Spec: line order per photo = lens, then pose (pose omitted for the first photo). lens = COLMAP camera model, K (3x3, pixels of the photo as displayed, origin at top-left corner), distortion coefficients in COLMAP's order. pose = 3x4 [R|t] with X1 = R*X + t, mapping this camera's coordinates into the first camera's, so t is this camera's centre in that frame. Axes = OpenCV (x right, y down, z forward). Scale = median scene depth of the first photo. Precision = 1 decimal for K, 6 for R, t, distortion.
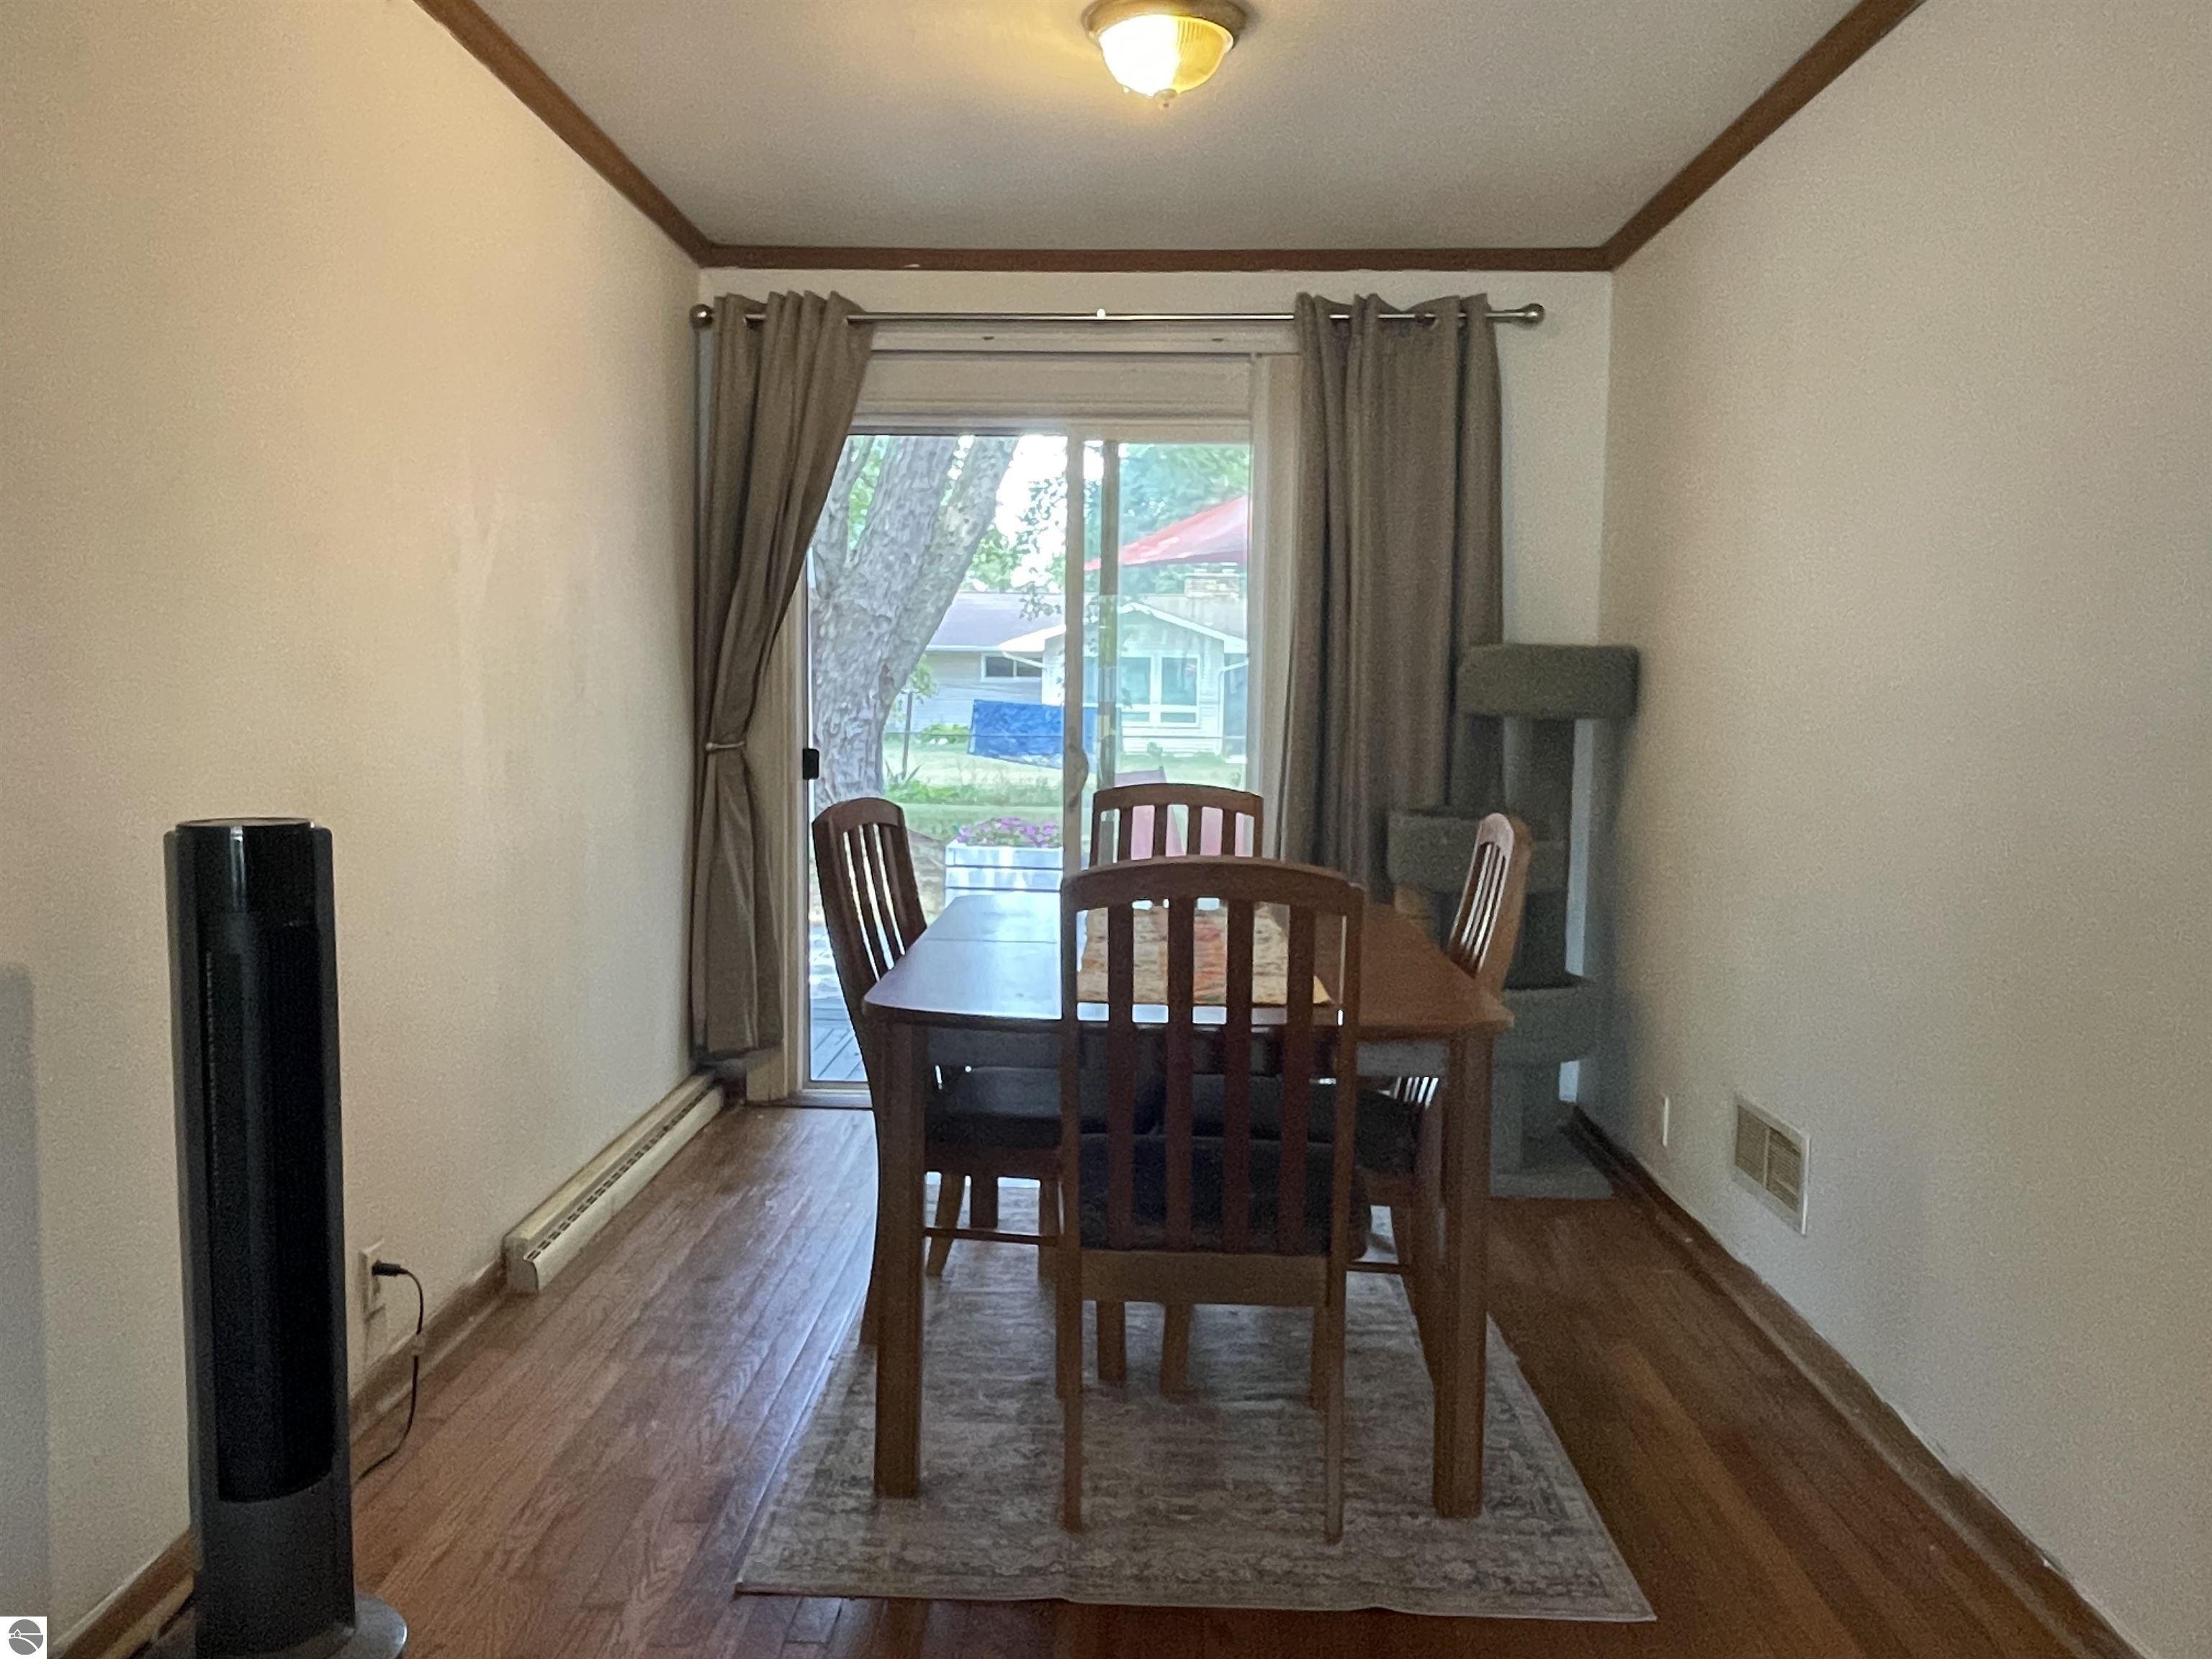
lens RADIAL K [[1706.2, 0, 1100.6], [0, 1706.2, 830.6], [0, 0, 1]] dist [0.038415, -0.030661]
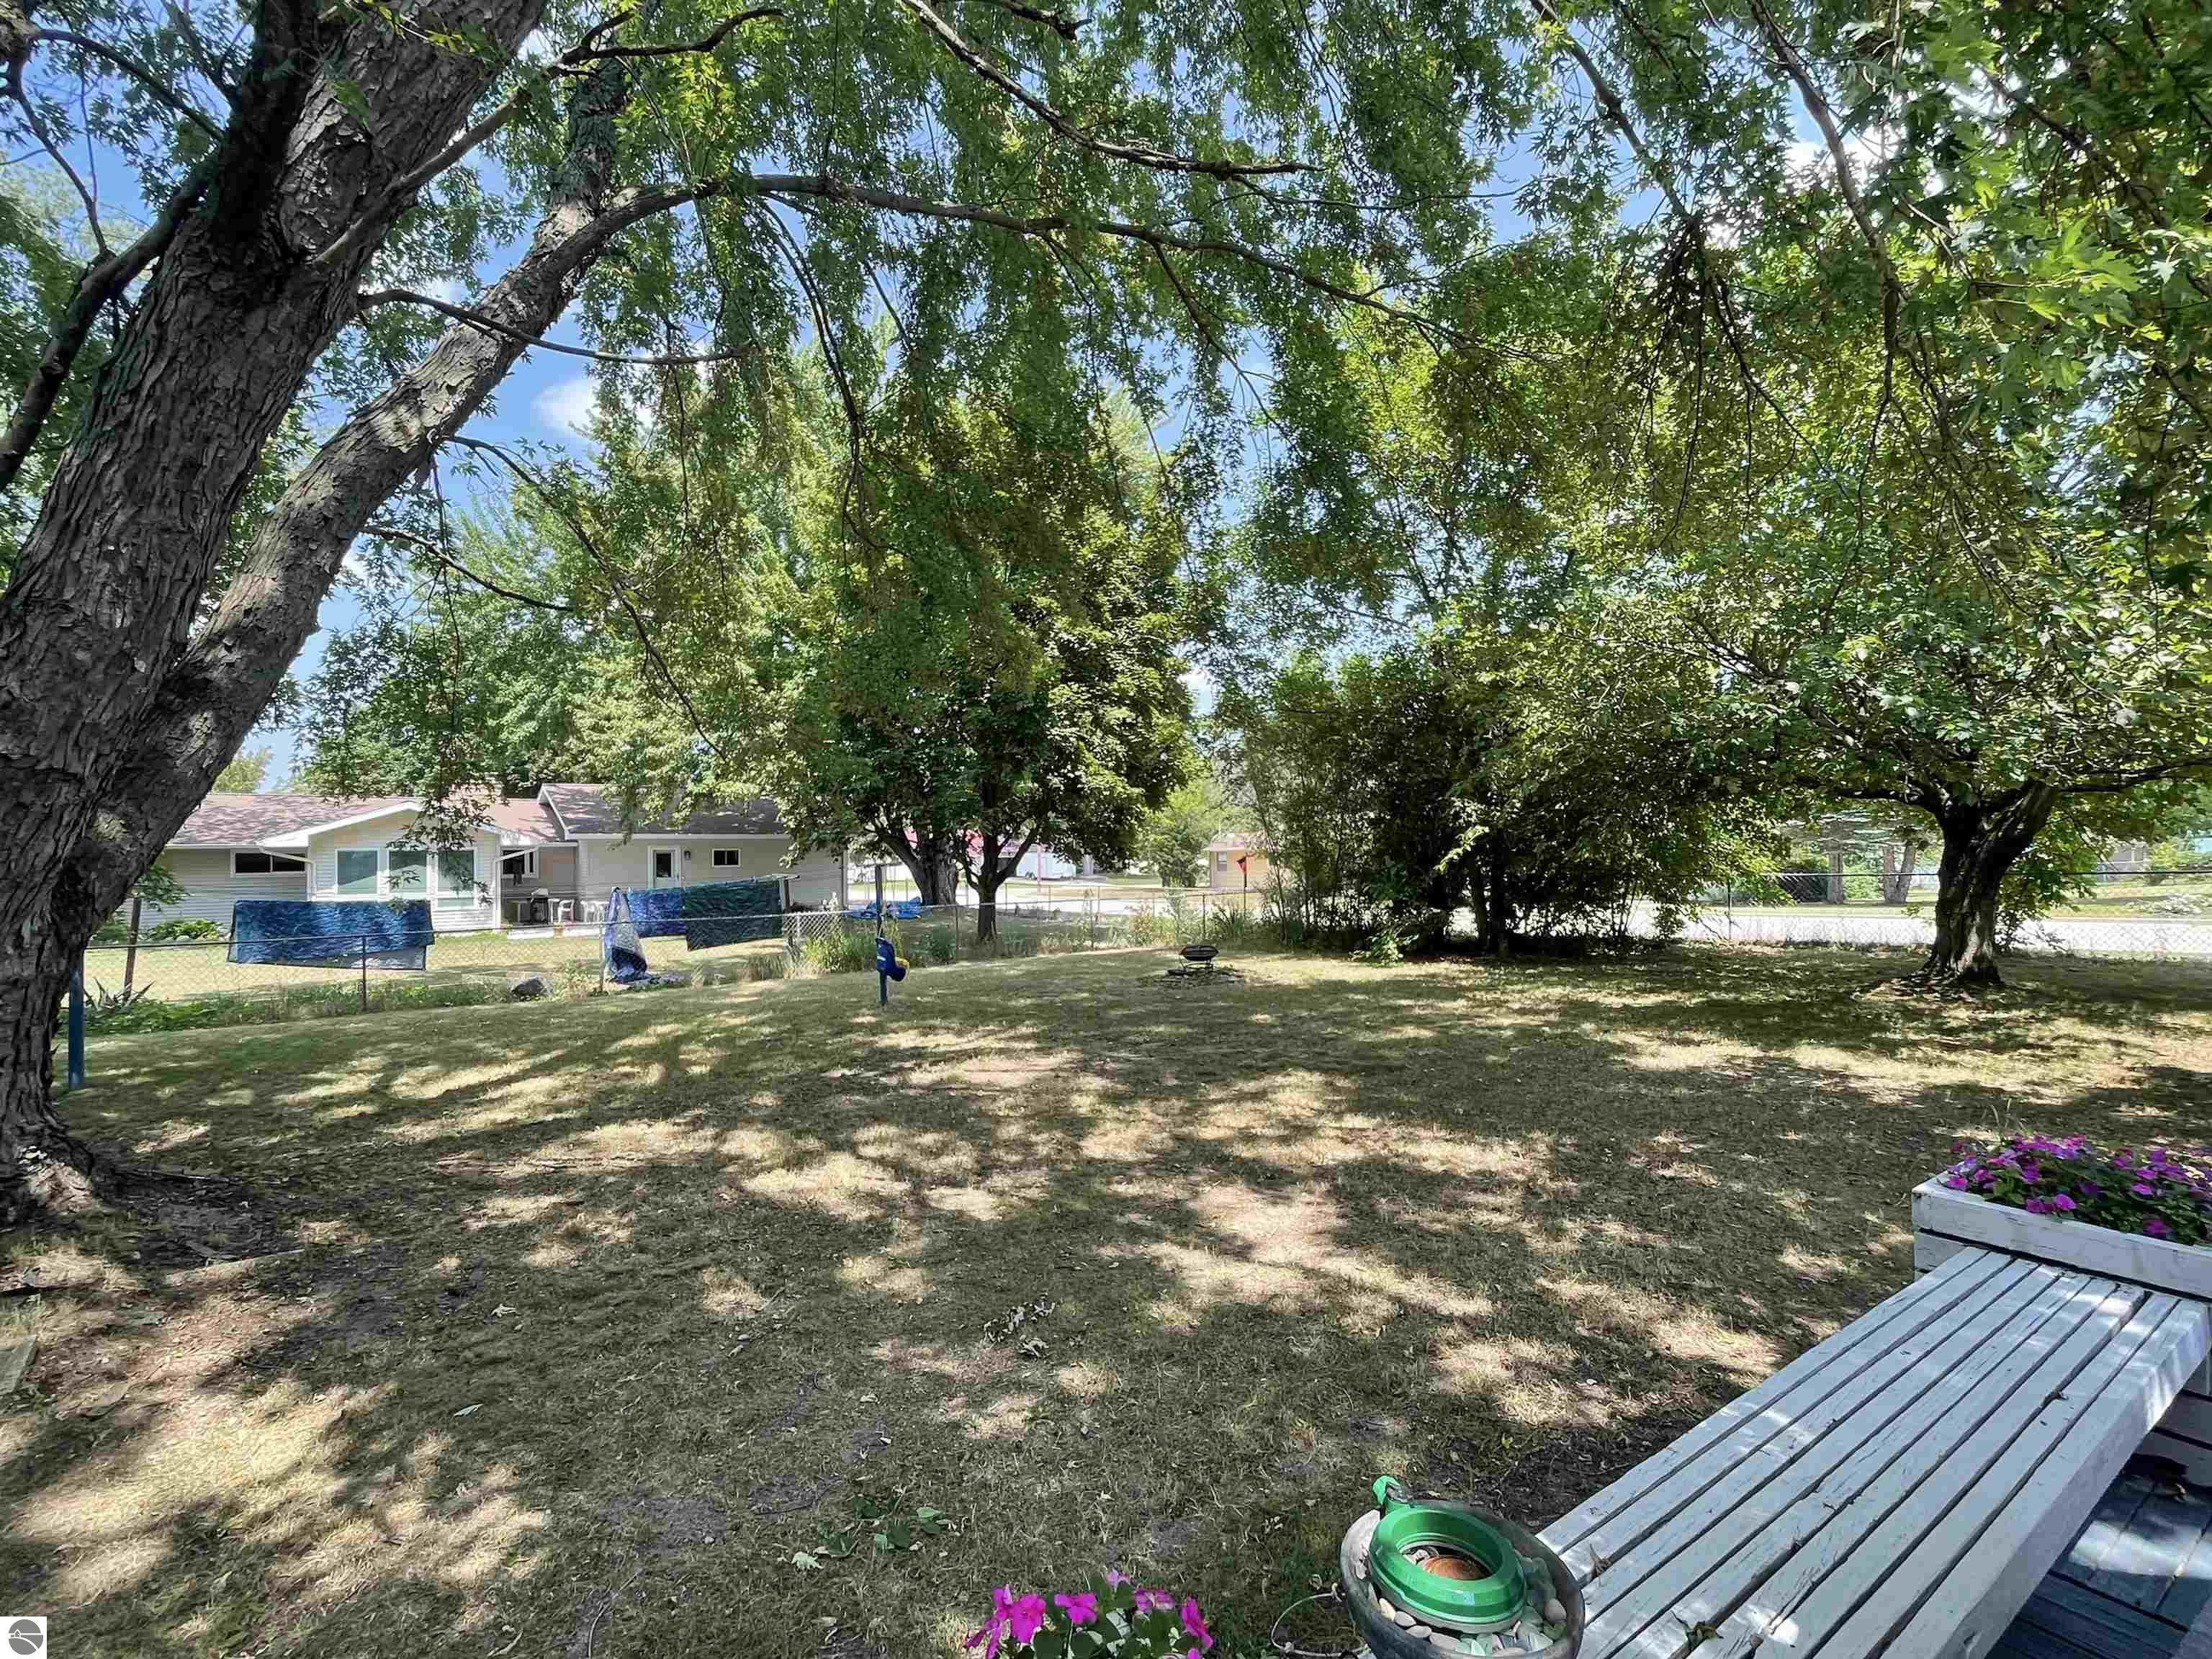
lens RADIAL K [[1053.6, 0, 1112.8], [0, 1053.6, 828.6], [0, 0, 1]] dist [0.002805, 0.000161]
pose [[0.805024, -0.015126, 0.593050, -0.212449], [0.082177, 0.992881, -0.086225, -0.202463], [-0.587524, 0.118148, 0.800535, 1.937504]]
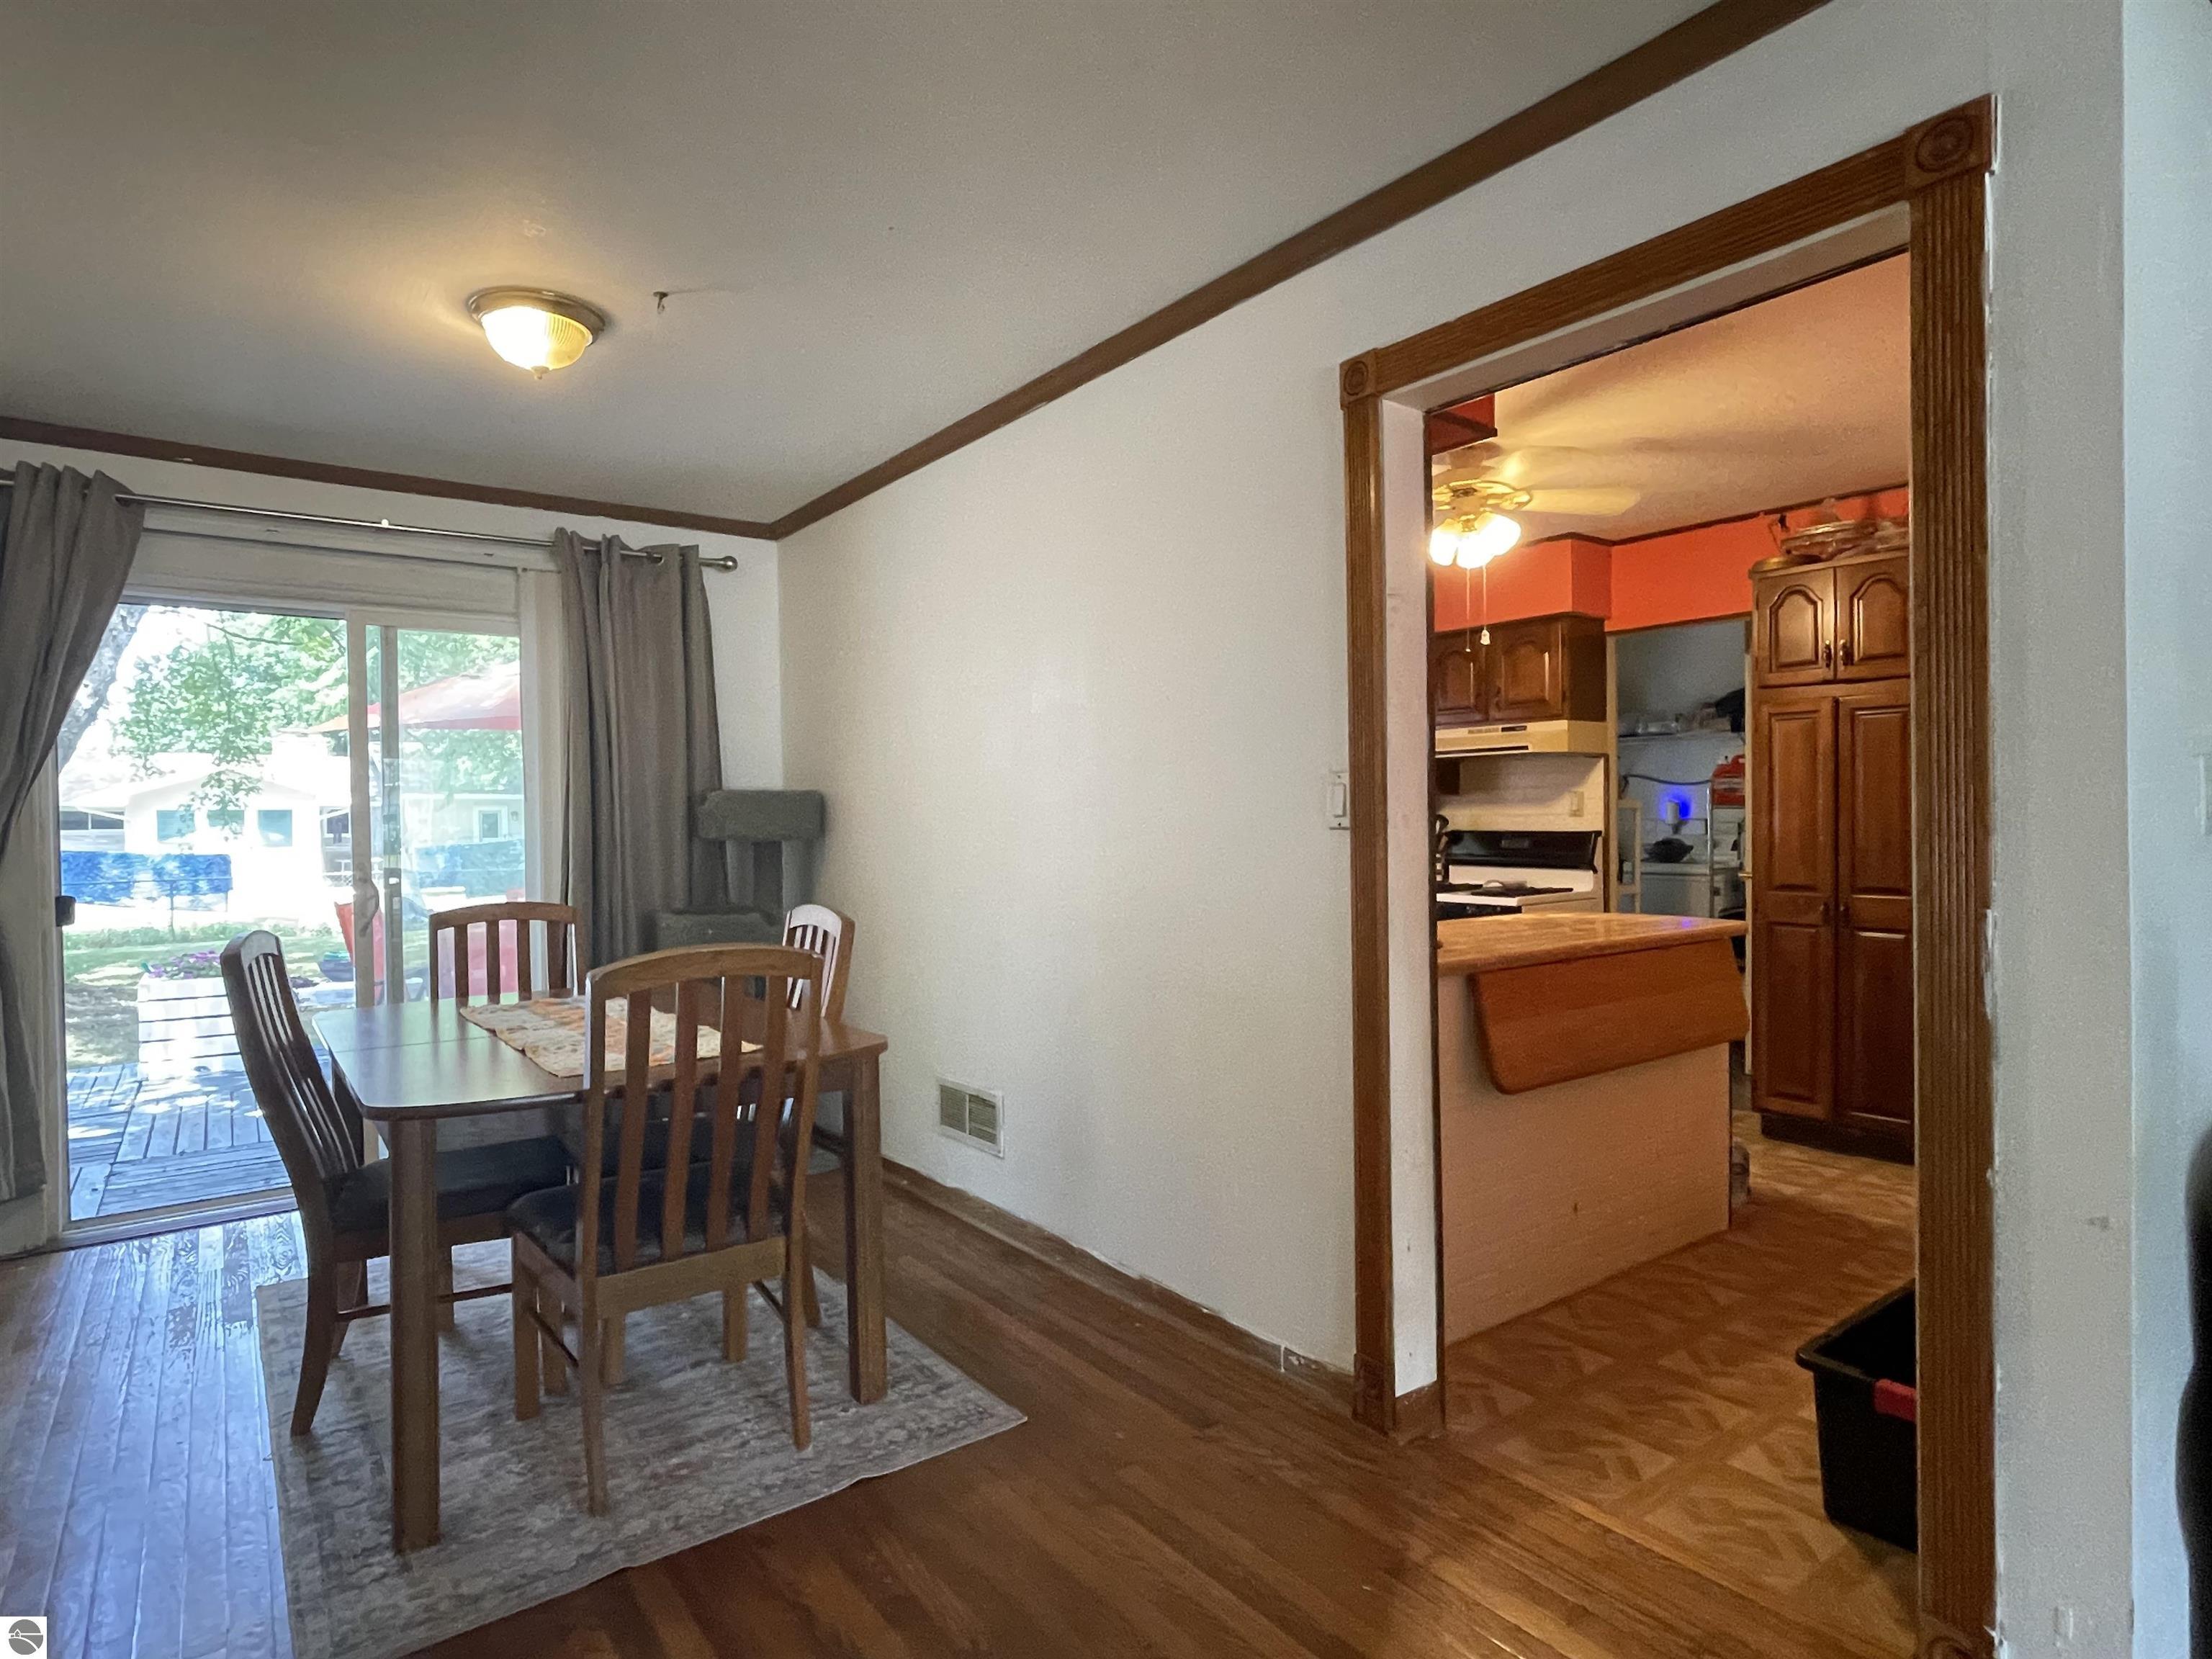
lens RADIAL K [[1191.2, 0, 1102.6], [0, 1191.2, 833.4], [0, 0, 1]] dist [0.015535, -0.001891]
pose [[0.787645, -0.033062, 0.615242, -0.166360], [0.078861, 0.995756, -0.047450, -0.002999], [-0.611062, 0.085893, 0.786909, 0.049613]]
